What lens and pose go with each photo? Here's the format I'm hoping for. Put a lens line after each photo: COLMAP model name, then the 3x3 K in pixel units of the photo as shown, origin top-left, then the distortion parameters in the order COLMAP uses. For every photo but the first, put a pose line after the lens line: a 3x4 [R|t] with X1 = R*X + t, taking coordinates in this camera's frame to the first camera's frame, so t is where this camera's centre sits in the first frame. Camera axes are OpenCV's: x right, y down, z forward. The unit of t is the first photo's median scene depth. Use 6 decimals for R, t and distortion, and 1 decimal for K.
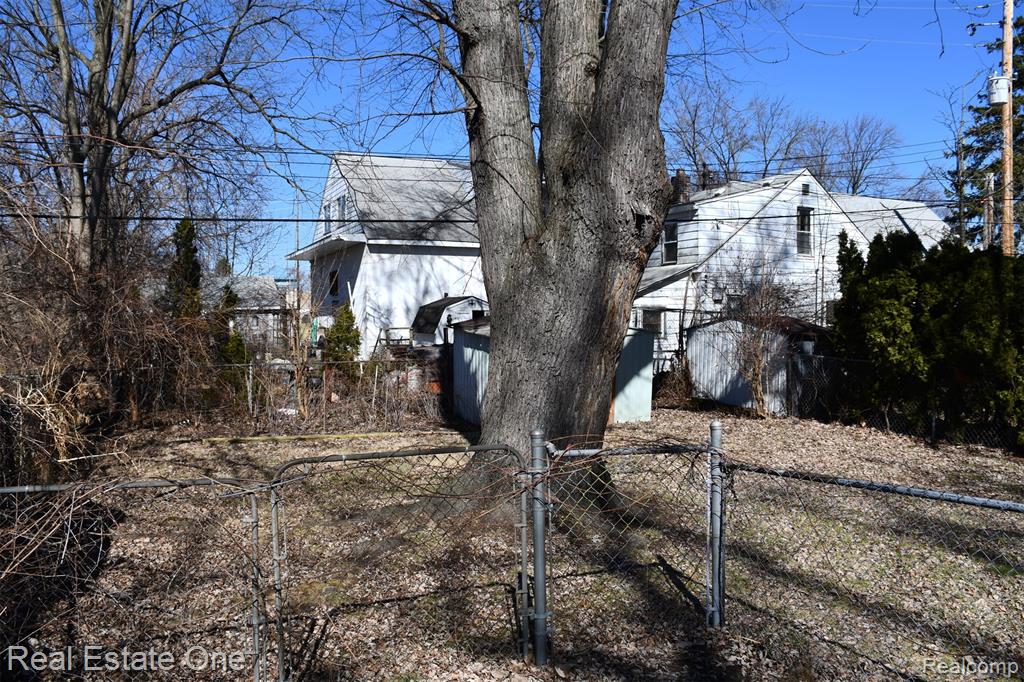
lens RADIAL K [[799.9, 0, 507.1], [0, 799.9, 342.2], [0, 0, 1]] dist [-0.158725, 0.116842]
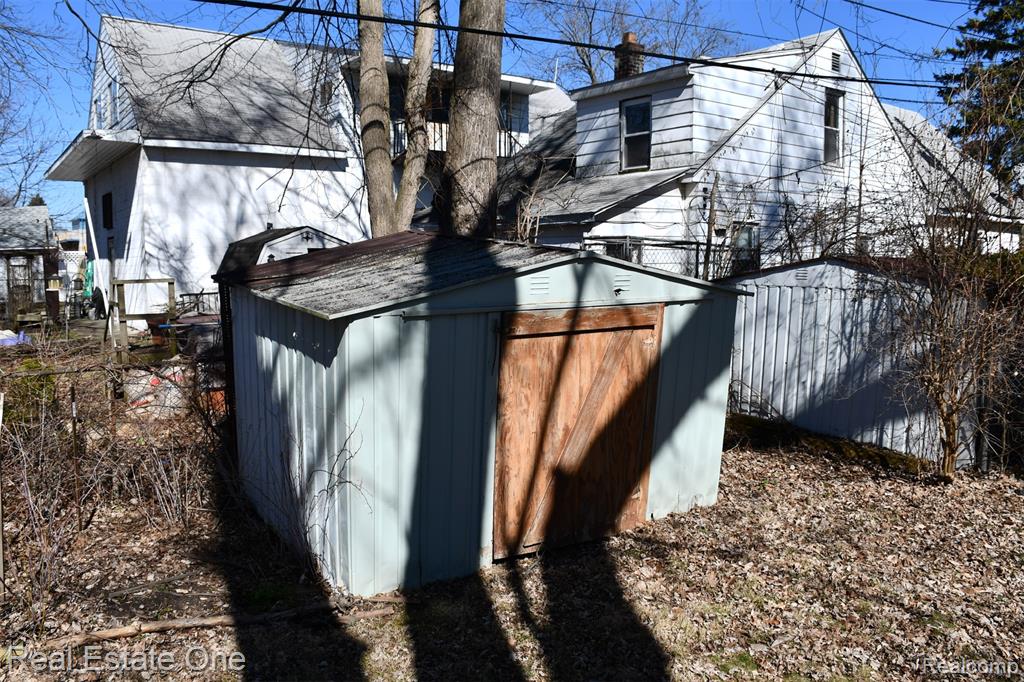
lens RADIAL K [[798.0, 0, 506.7], [0, 798.0, 342.4], [0, 0, 1]] dist [-0.157681, 0.112078]
pose [[0.983169, -0.015645, 0.182029, -0.003517], [0.002610, 0.997428, 0.071634, -0.010473], [-0.182682, -0.069953, 0.980680, 0.404498]]
